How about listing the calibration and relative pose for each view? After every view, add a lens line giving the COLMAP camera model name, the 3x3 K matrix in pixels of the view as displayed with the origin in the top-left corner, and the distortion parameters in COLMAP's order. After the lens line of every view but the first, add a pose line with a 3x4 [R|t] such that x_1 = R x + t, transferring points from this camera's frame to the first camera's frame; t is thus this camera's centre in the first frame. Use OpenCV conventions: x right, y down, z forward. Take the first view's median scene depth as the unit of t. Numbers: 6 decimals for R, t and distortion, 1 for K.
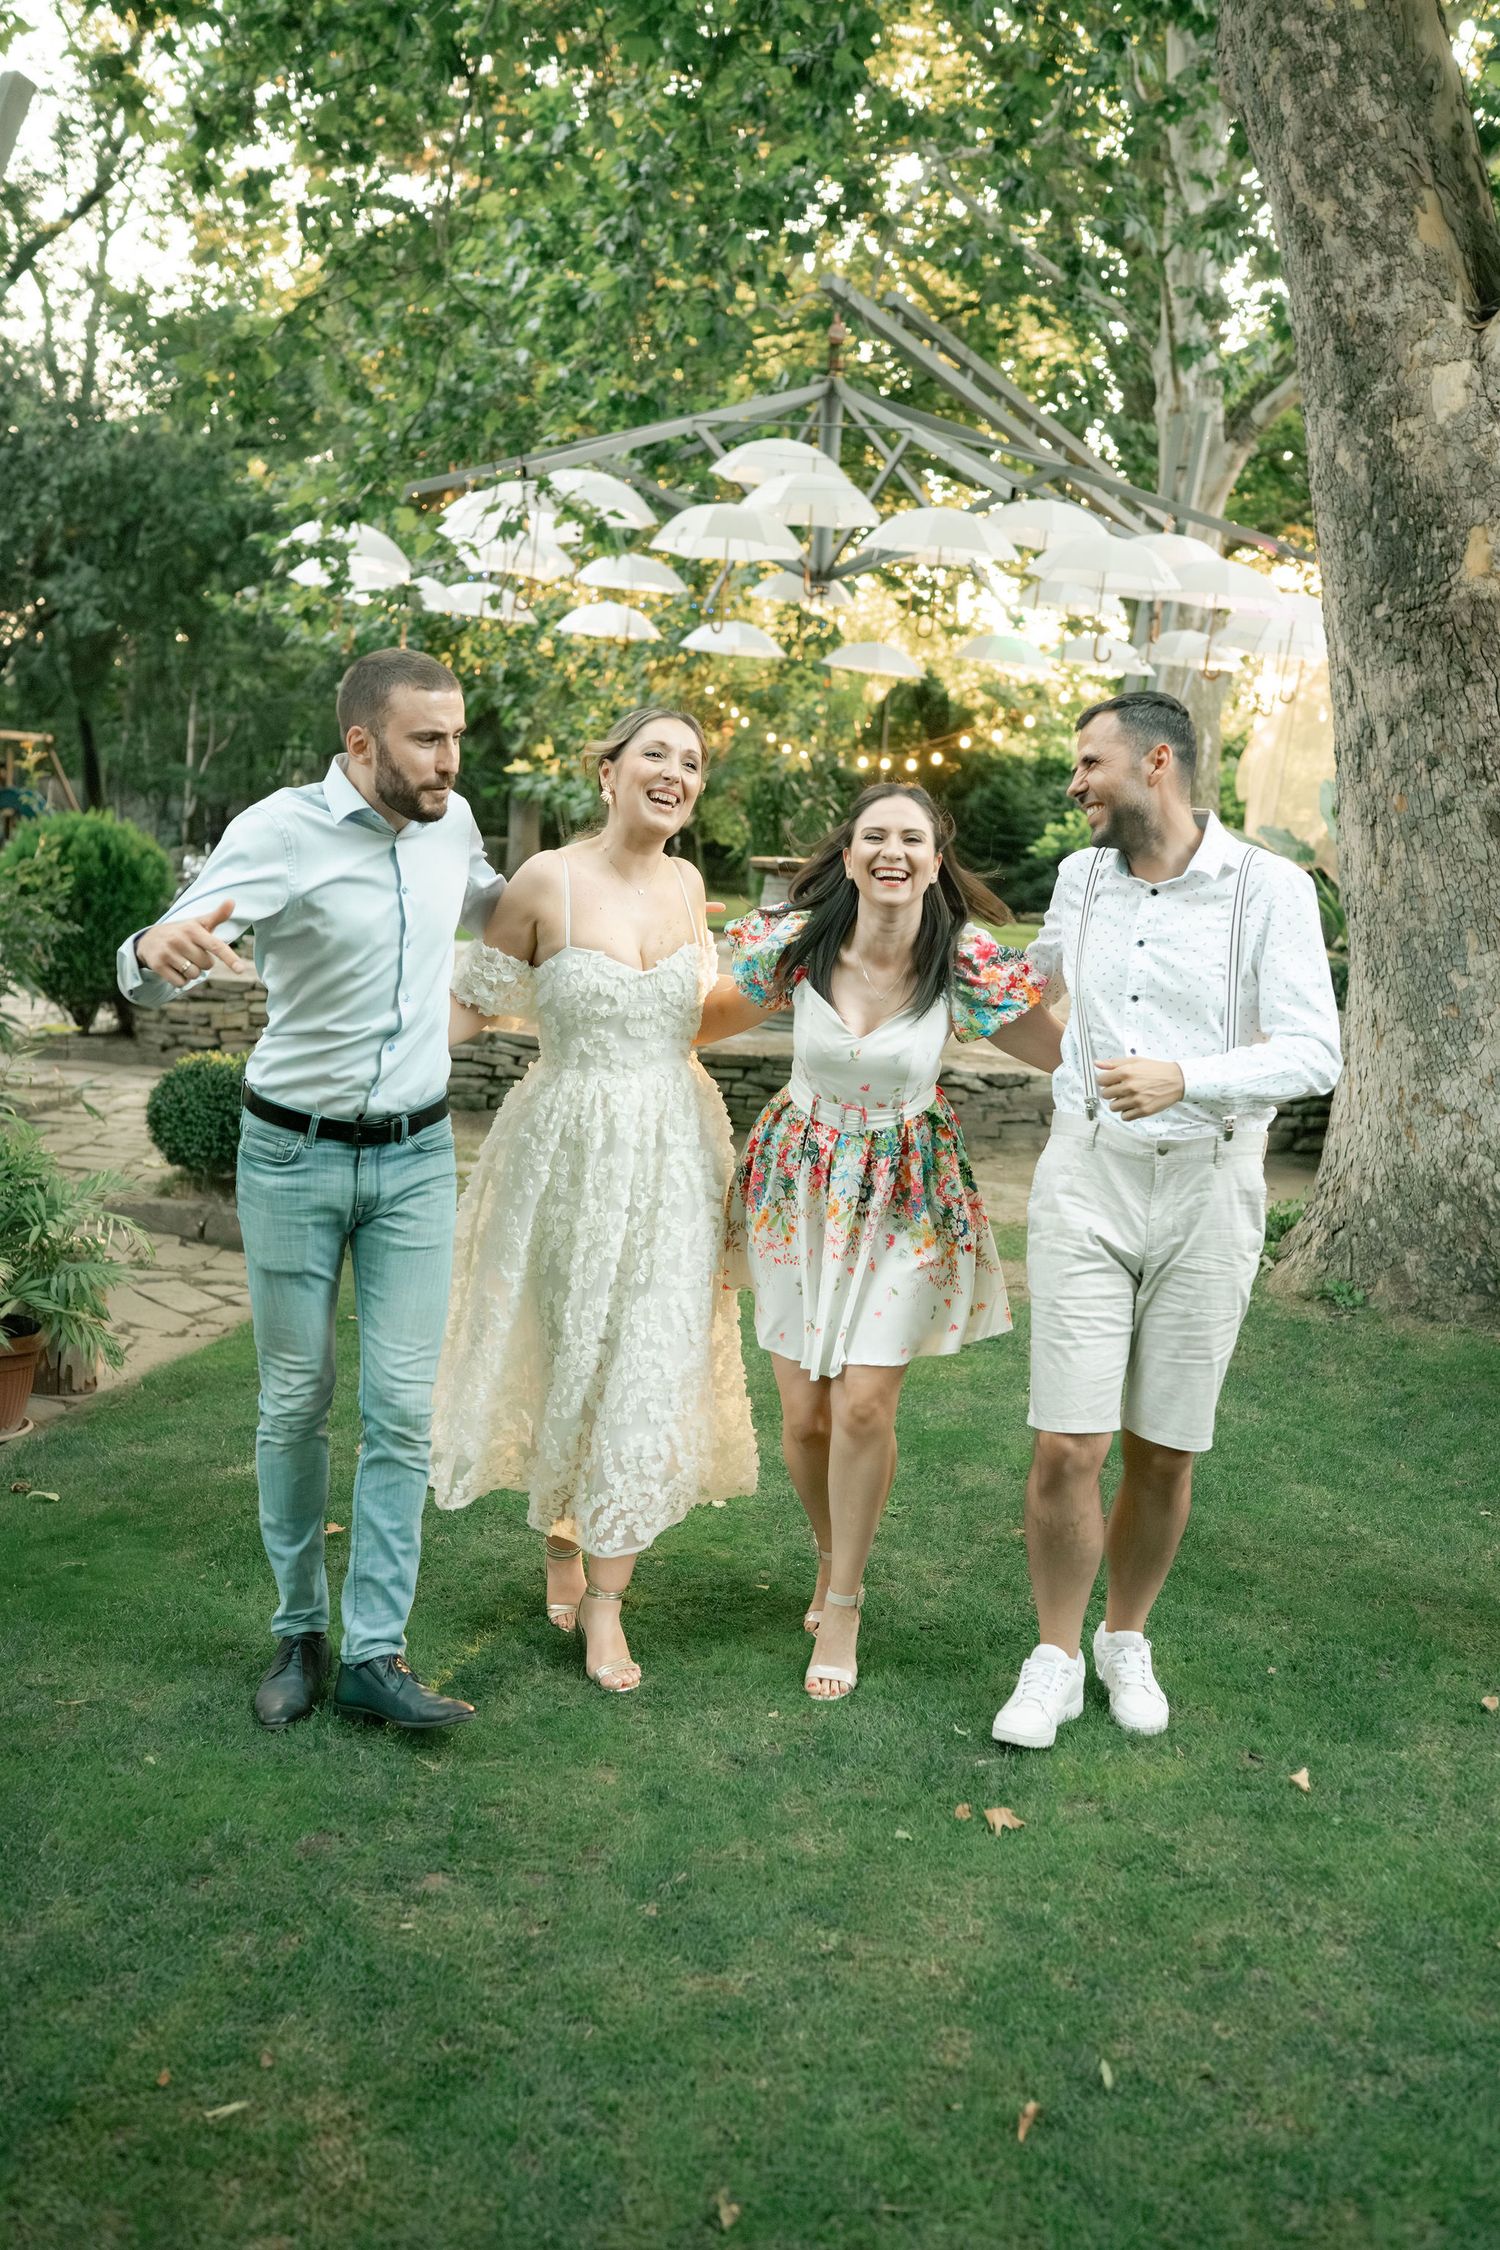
lens RADIAL K [[2129.3, 0, 750.0], [0, 2129.3, 1125.0], [0, 0, 1]] dist [-0.013838, 0.015312]
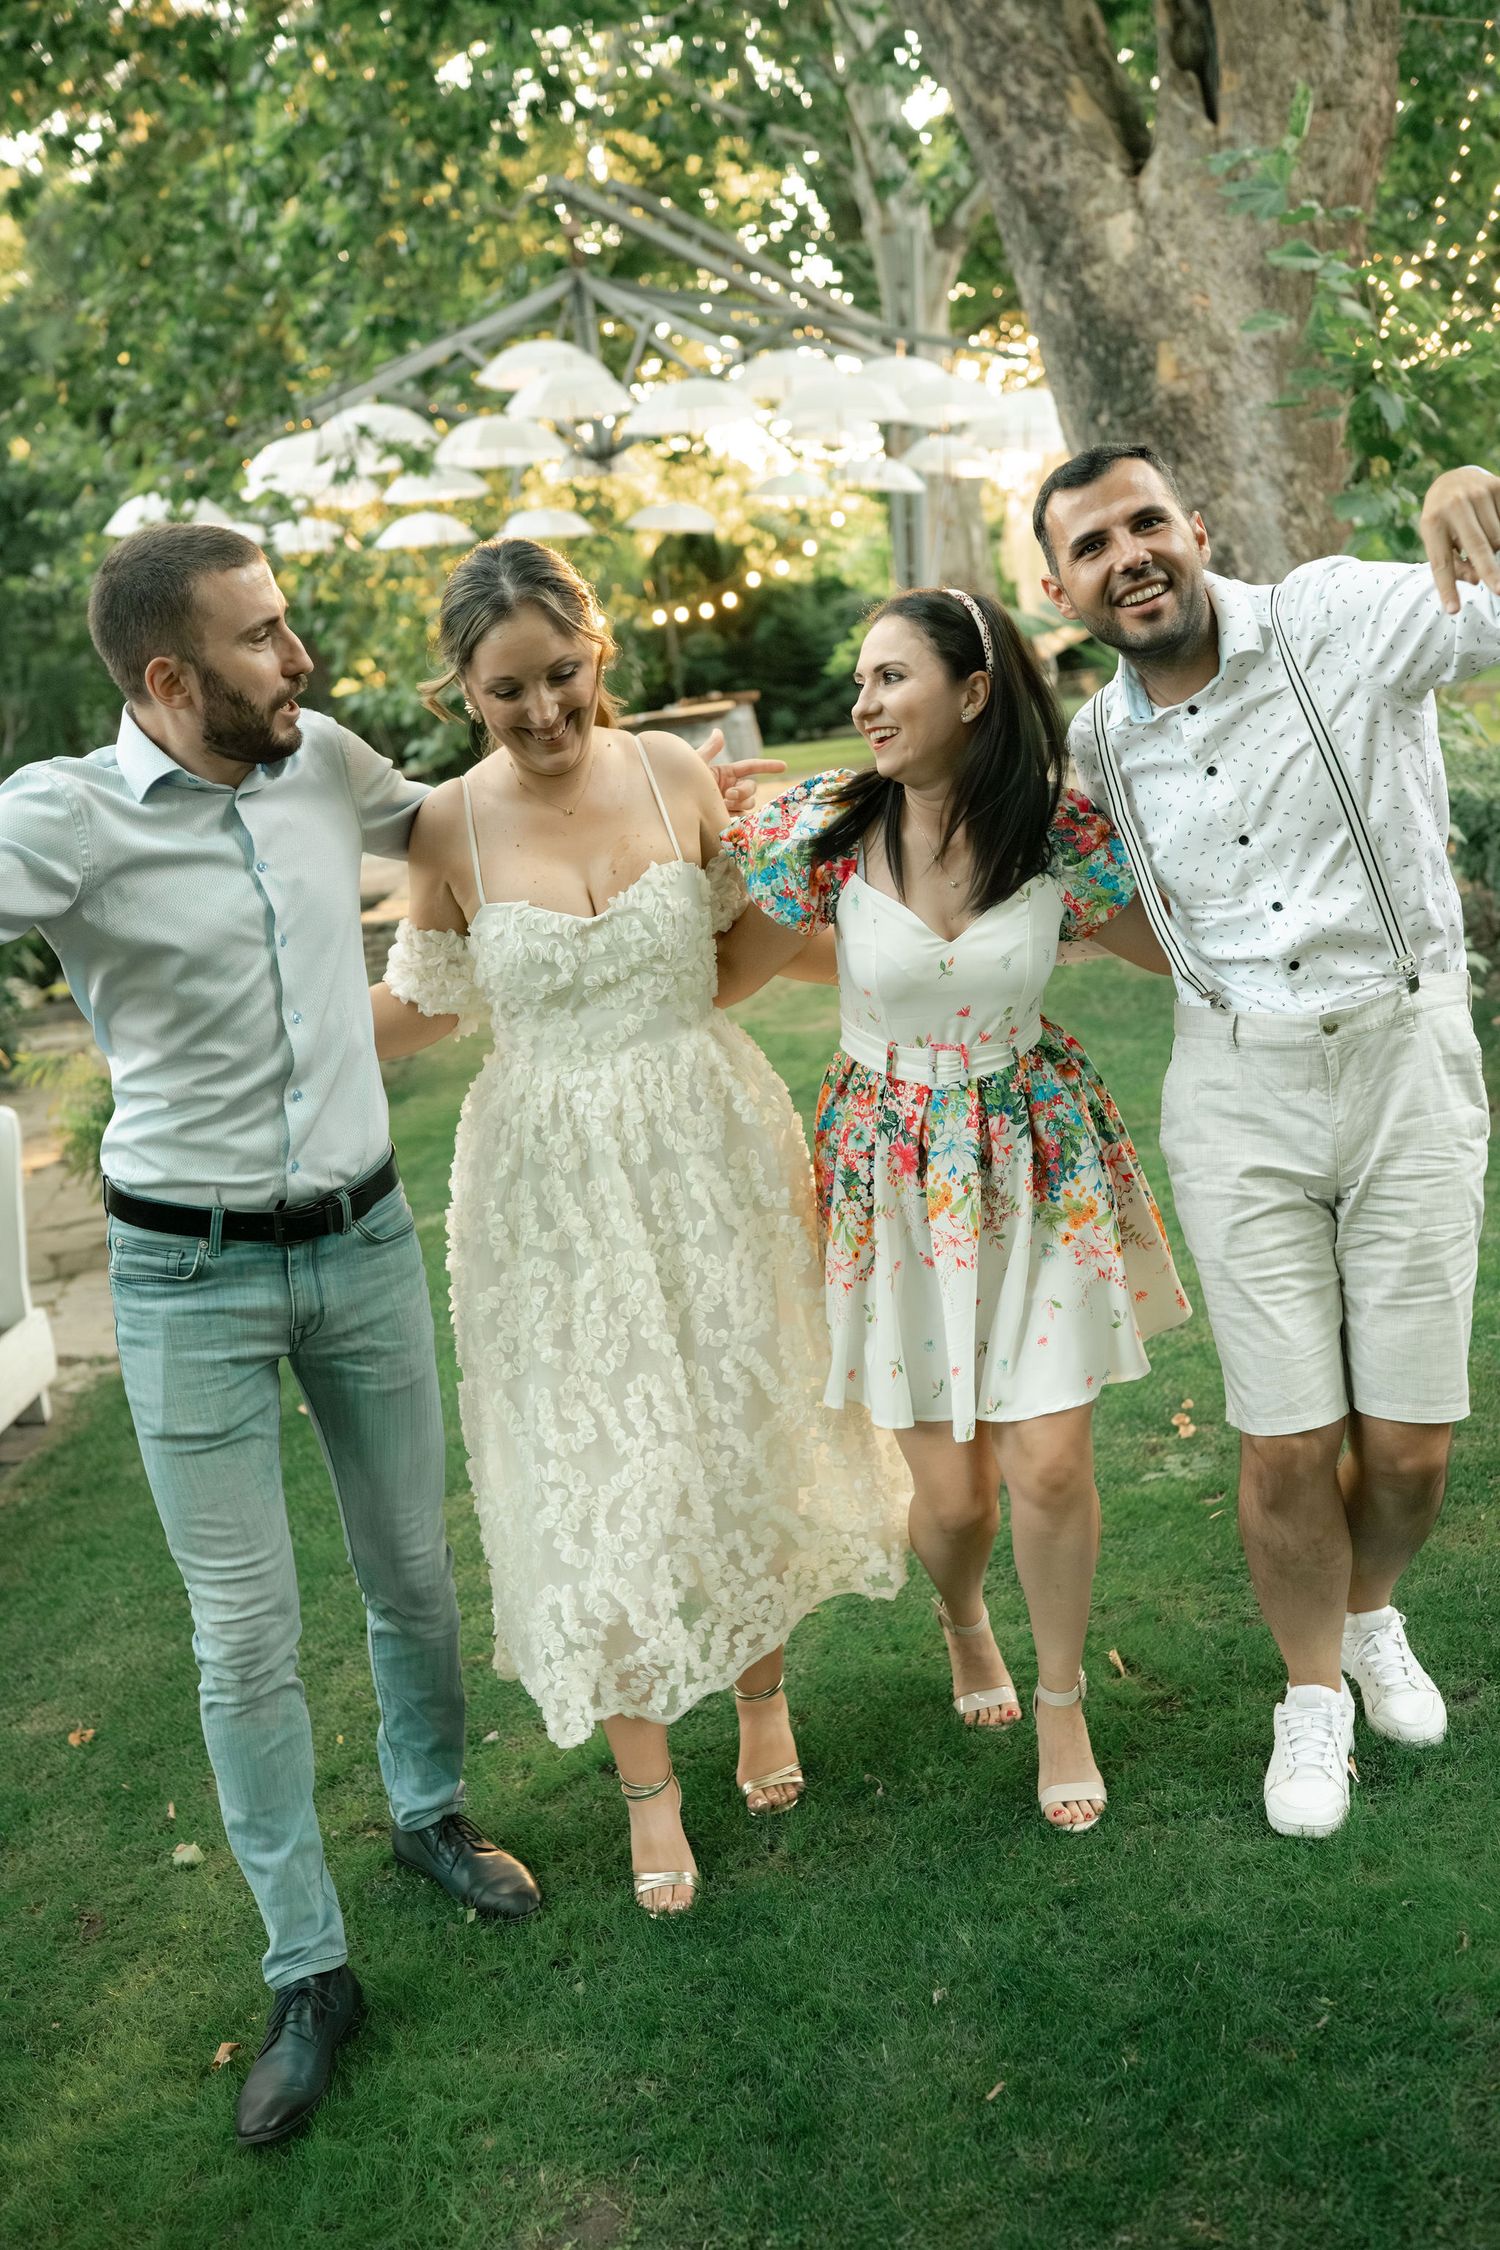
lens RADIAL K [[2158.7, 0, 750.0], [0, 2158.7, 1125.0], [0, 0, 1]] dist [0.000059, -0.002108]
pose [[0.975279, -0.213023, 0.058748, -0.035991], [0.208906, 0.975490, 0.069120, 0.017266], [-0.072032, -0.055139, 0.995877, -0.141038]]
